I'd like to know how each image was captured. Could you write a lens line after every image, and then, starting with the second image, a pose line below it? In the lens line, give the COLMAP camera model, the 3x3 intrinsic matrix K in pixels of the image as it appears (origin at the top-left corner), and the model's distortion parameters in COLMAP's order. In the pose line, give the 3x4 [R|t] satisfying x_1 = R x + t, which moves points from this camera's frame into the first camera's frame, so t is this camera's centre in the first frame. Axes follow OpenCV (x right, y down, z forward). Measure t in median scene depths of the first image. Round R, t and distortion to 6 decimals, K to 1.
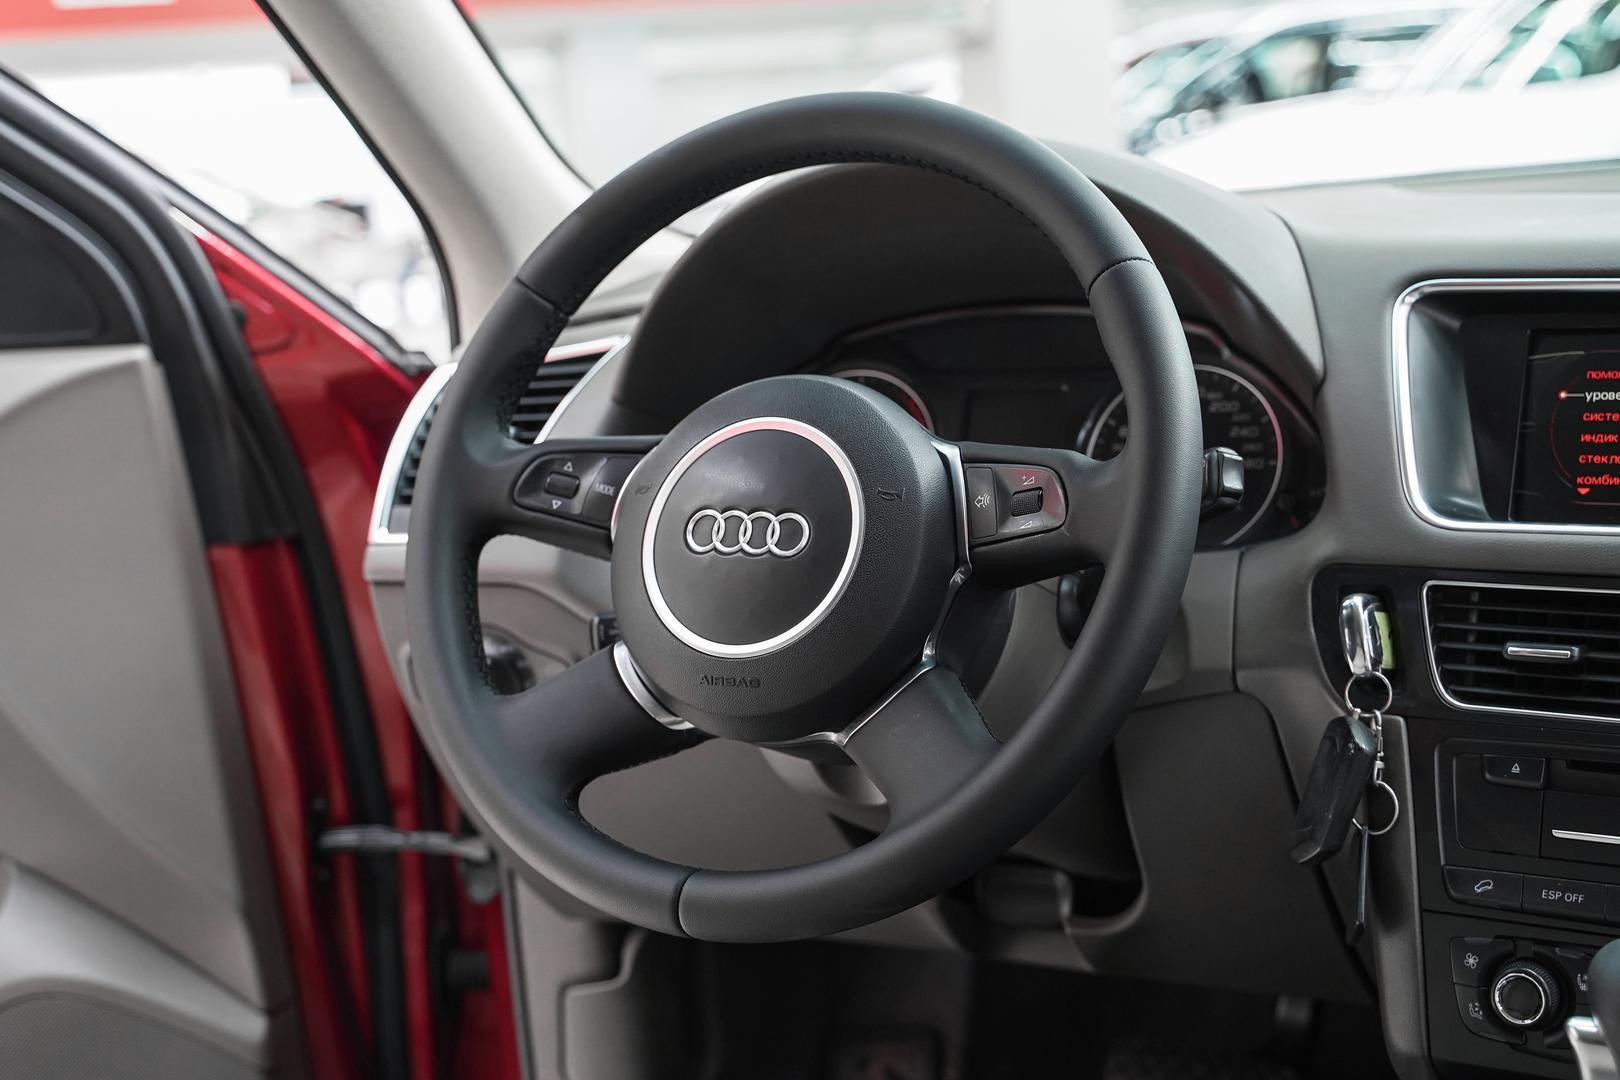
lens RADIAL K [[2276.8, 0, 807.3], [0, 2276.8, 507.2], [0, 0, 1]] dist [0.007929, 0.000000]
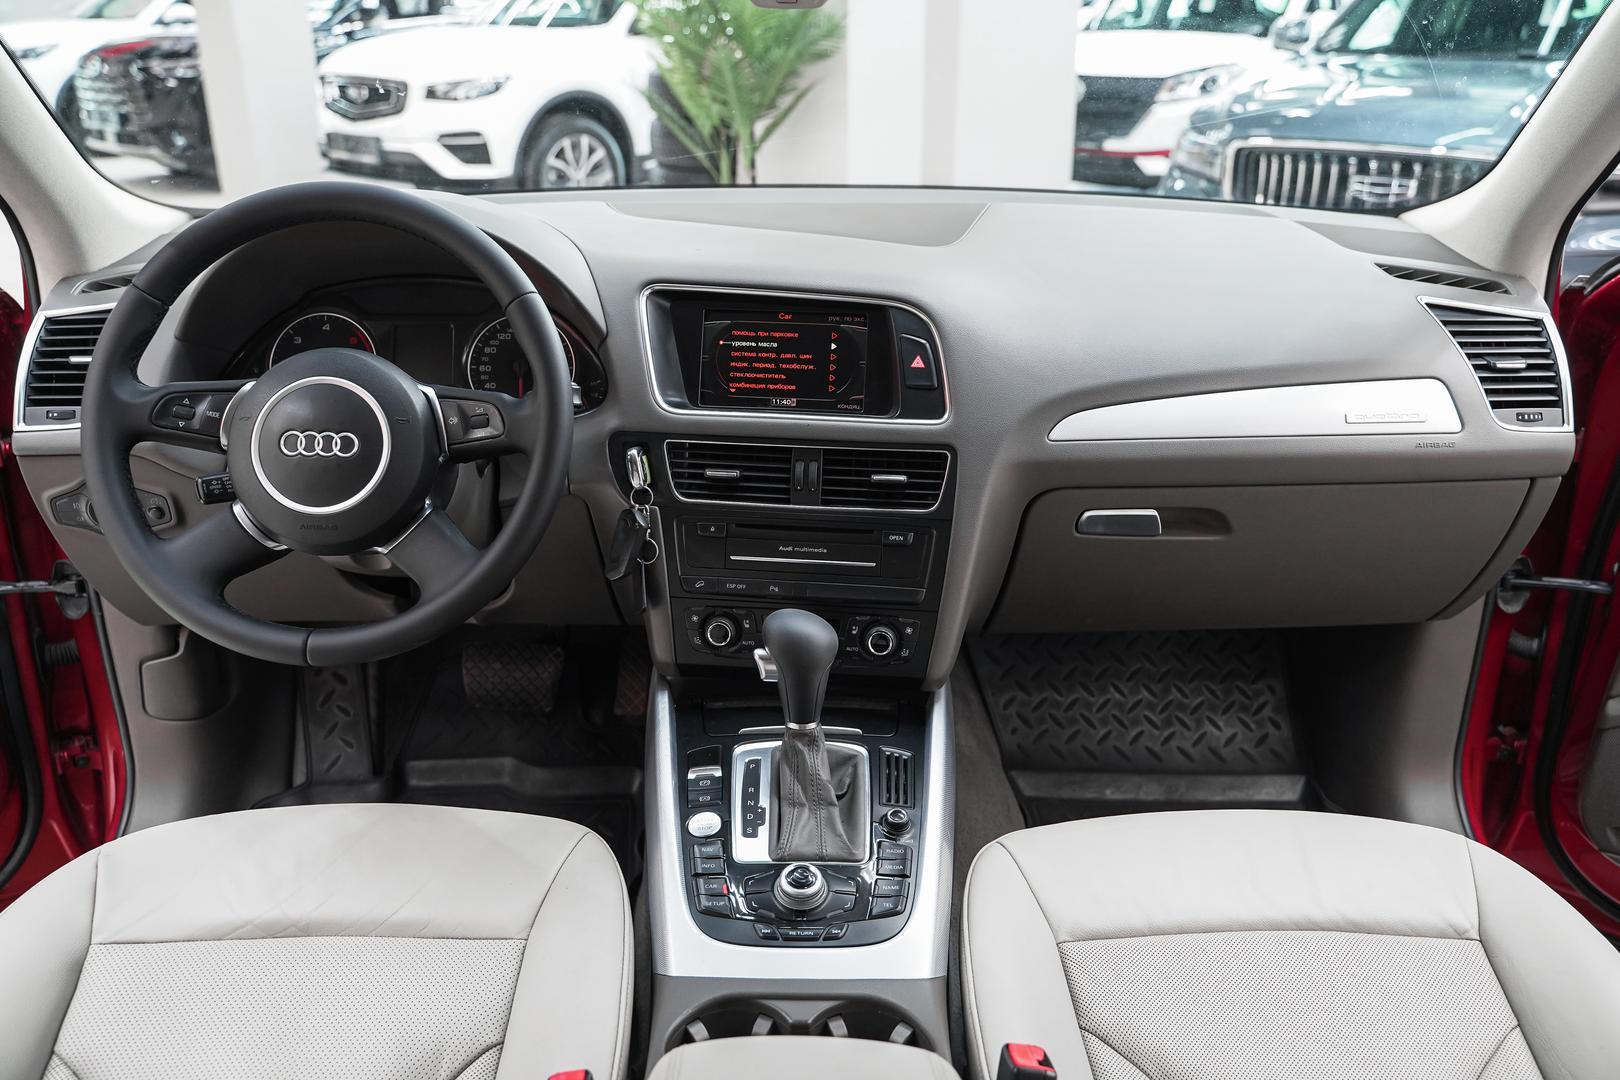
lens RADIAL K [[1282.7, 0, 819.2], [0, 1282.7, 546.0], [0, 0, 1]] dist [-0.020107, 0.023206]
pose [[0.872449, -0.110924, 0.475950, -0.167536], [0.001517, 0.974511, 0.224336, -0.132902], [-0.488703, -0.195000, 0.850379, -0.067594]]
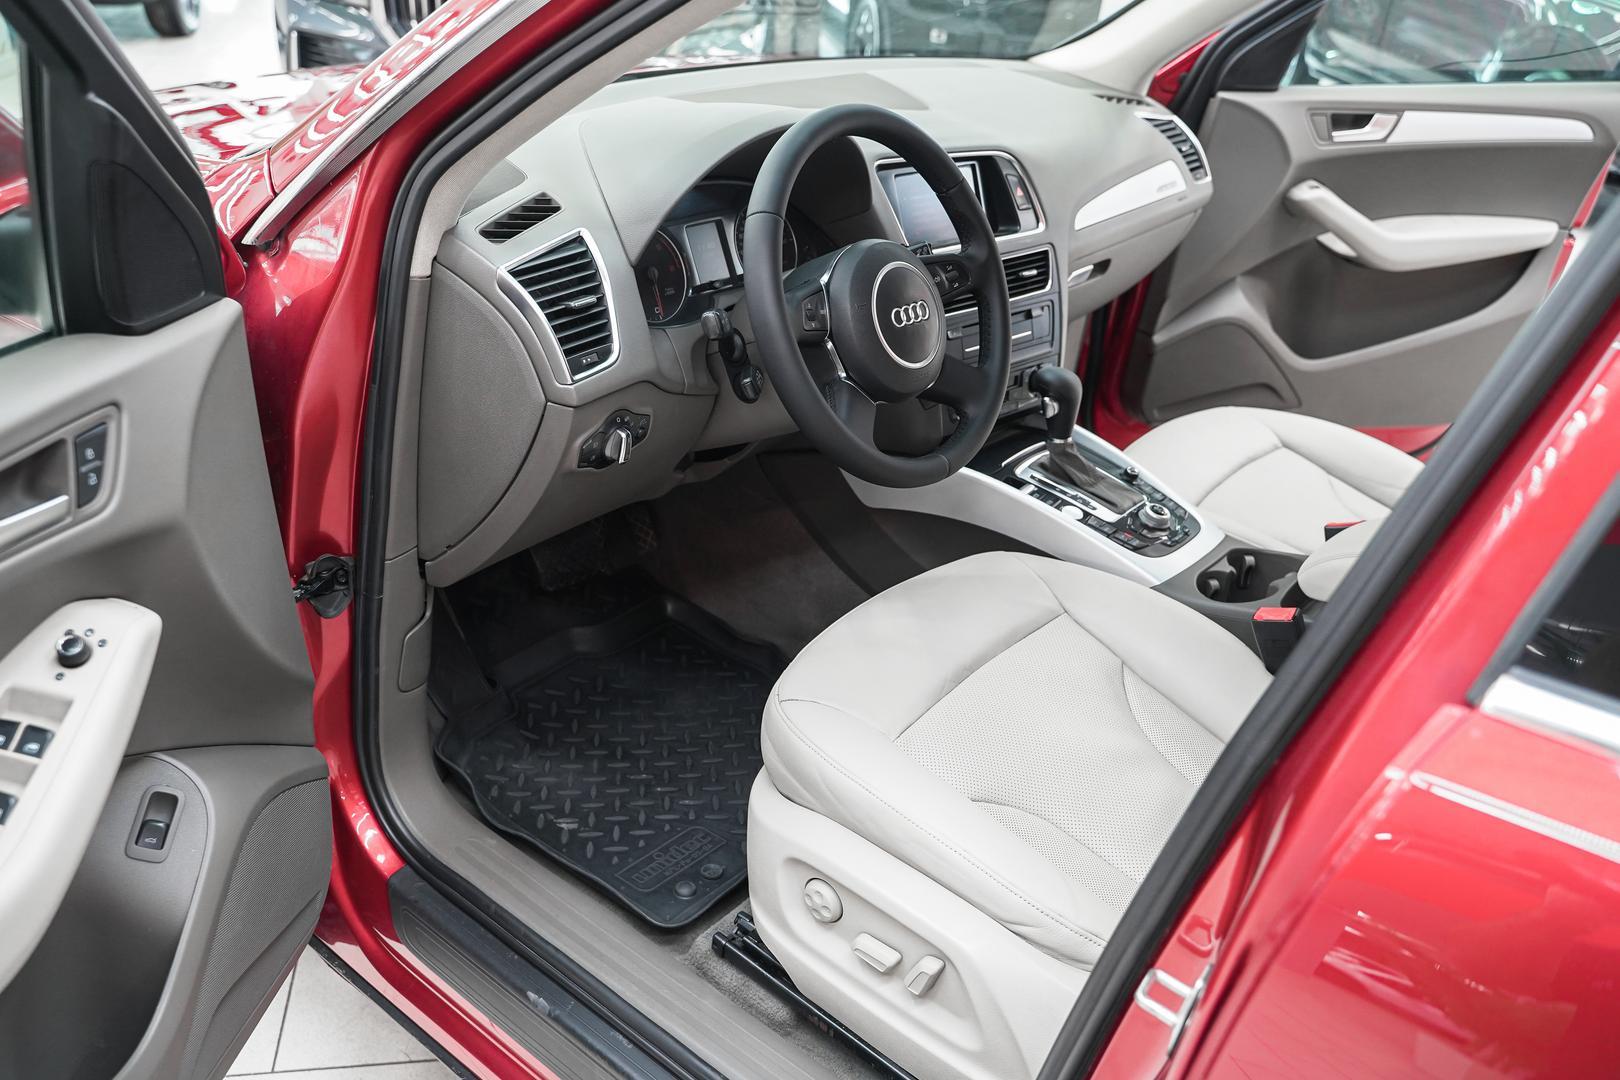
lens RADIAL K [[1282.7, 0, 819.3], [0, 1282.7, 548.5], [0, 0, 1]] dist [-0.020107, 0.023206]
pose [[0.188774, -0.391290, 0.900698, -1.280846], [0.062731, 0.920120, 0.386580, -0.272571], [-0.980015, -0.016474, 0.198241, 0.805296]]
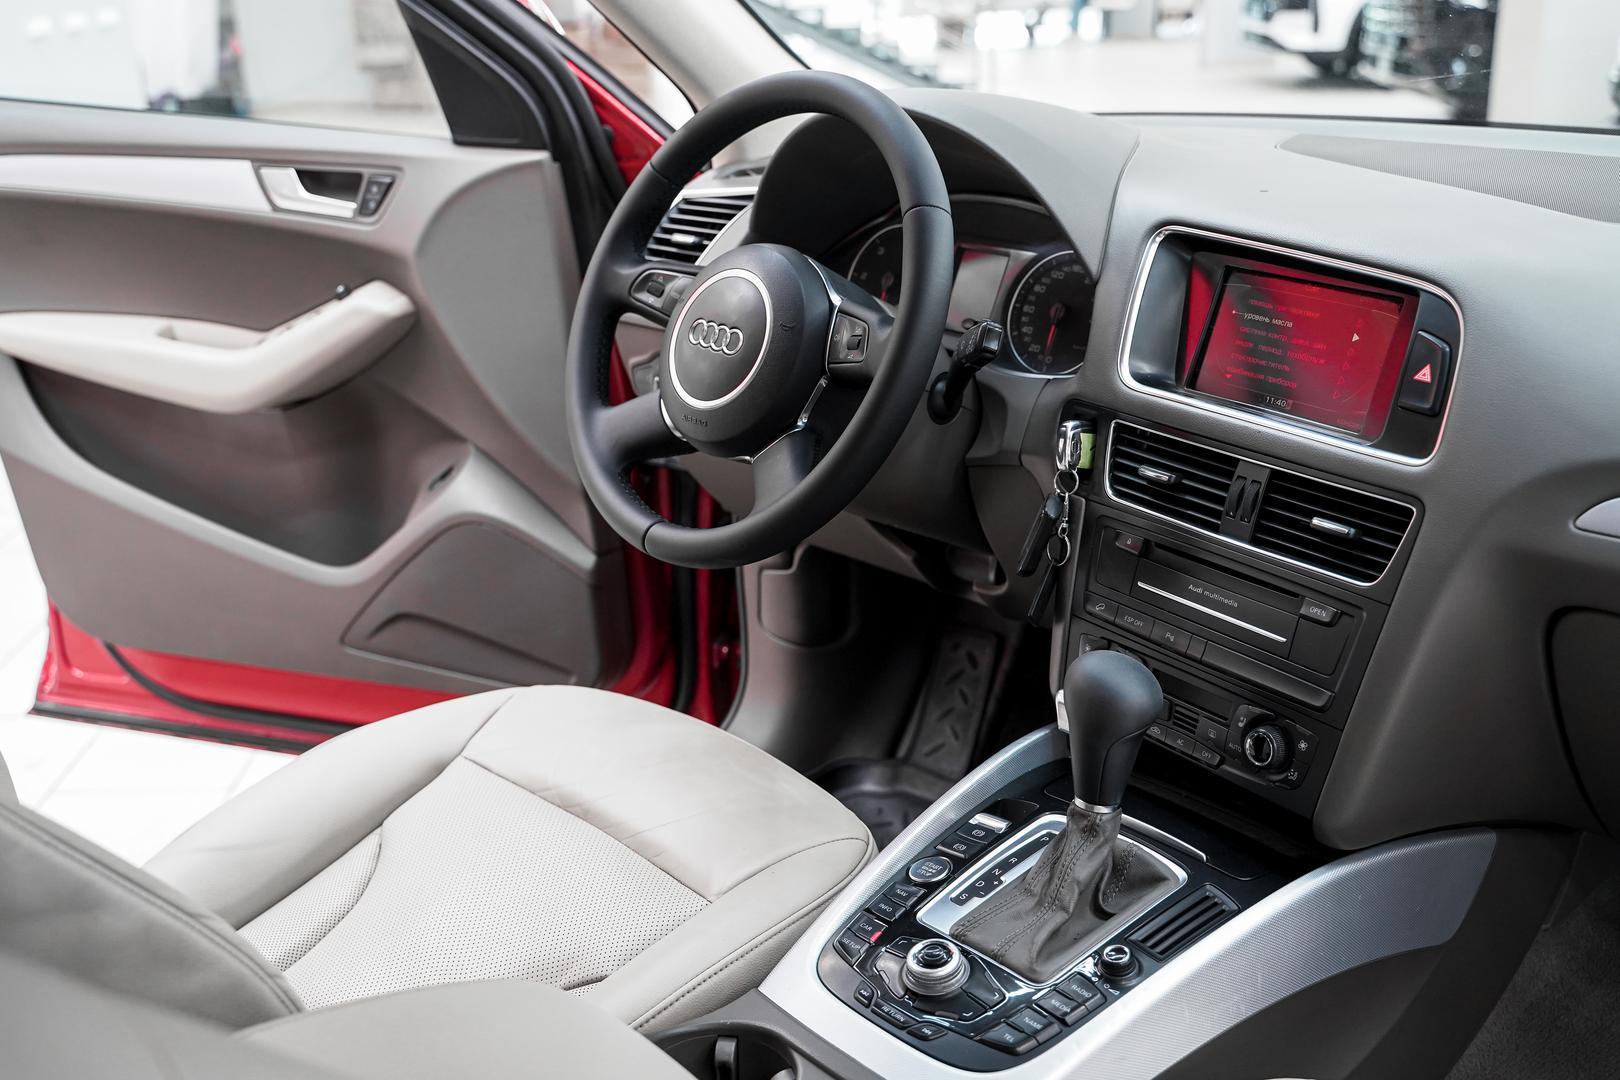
lens RADIAL K [[1731.3, 0, 789.5], [0, 1731.3, 552.5], [0, 0, 1]] dist [-0.002603, 0.000000]
pose [[0.936991, 0.167428, -0.306620, 0.447045], [-0.098975, 0.968940, 0.226627, -0.130722], [0.335040, -0.182000, 0.924459, -0.226814]]
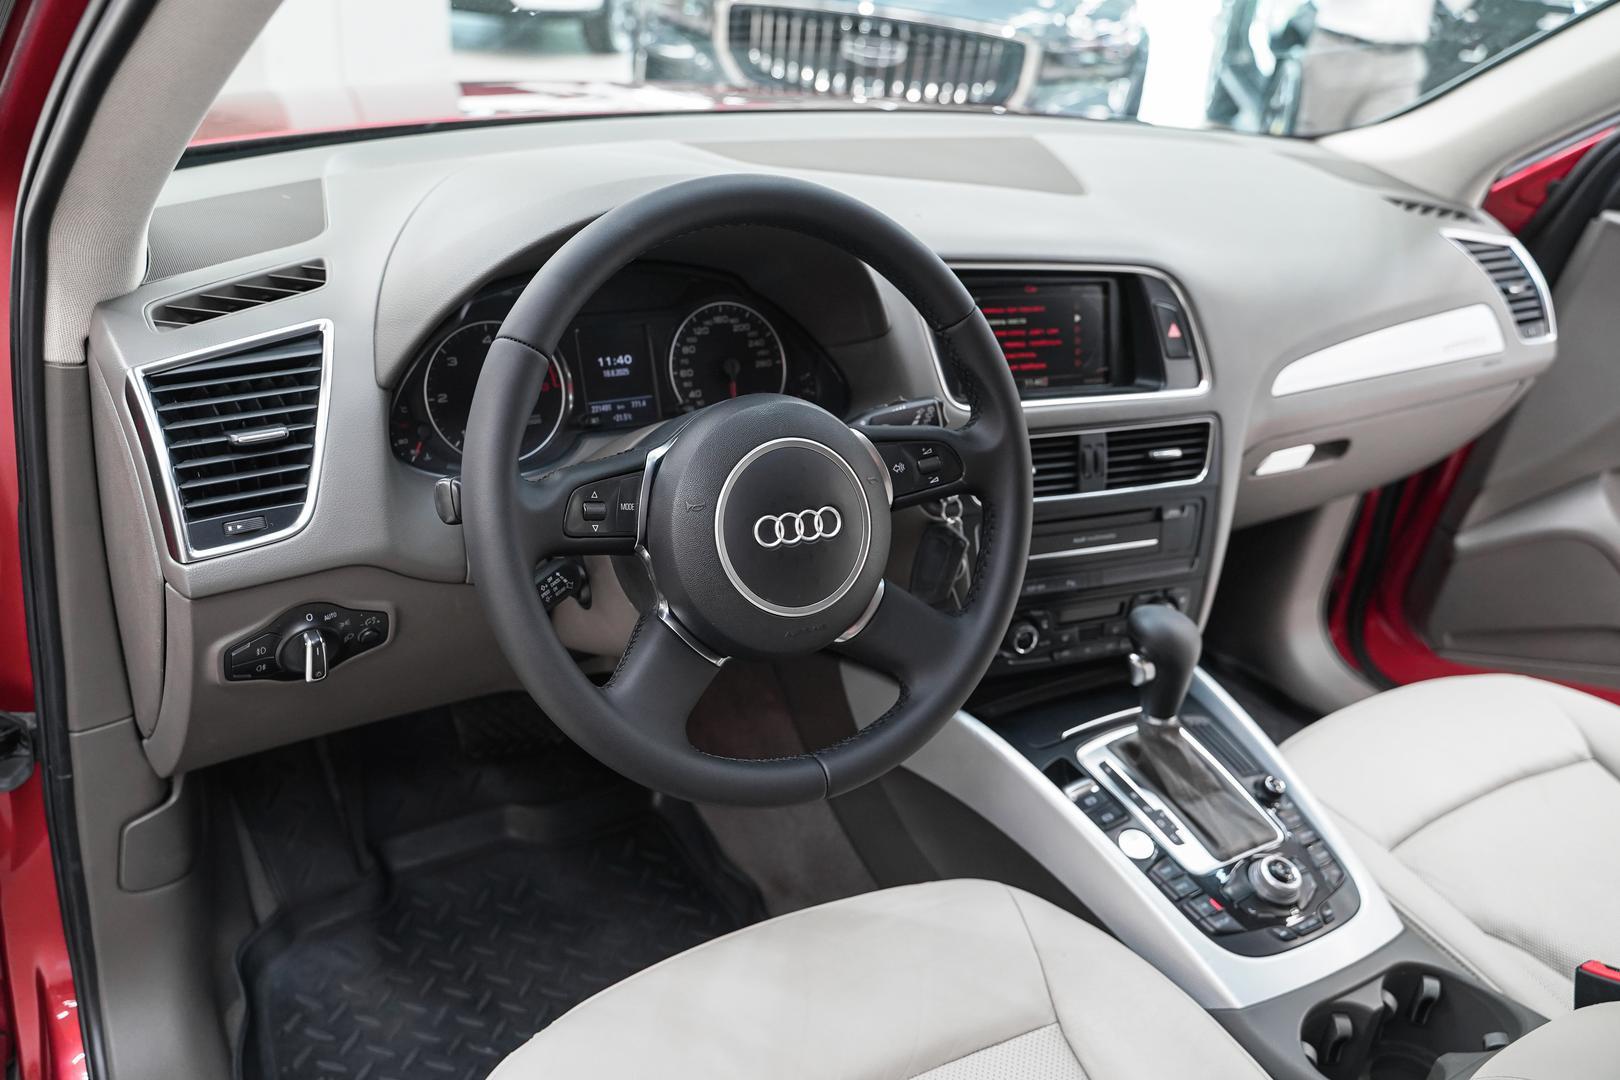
lens RADIAL K [[1282.7, 0, 827.7], [0, 1282.7, 549.3], [0, 0, 1]] dist [-0.020107, 0.023206]
pose [[0.497006, -0.295996, 0.815703, -0.645353], [-0.007432, 0.938538, 0.345097, -0.240553], [-0.867715, -0.177577, 0.464259, 0.599763]]
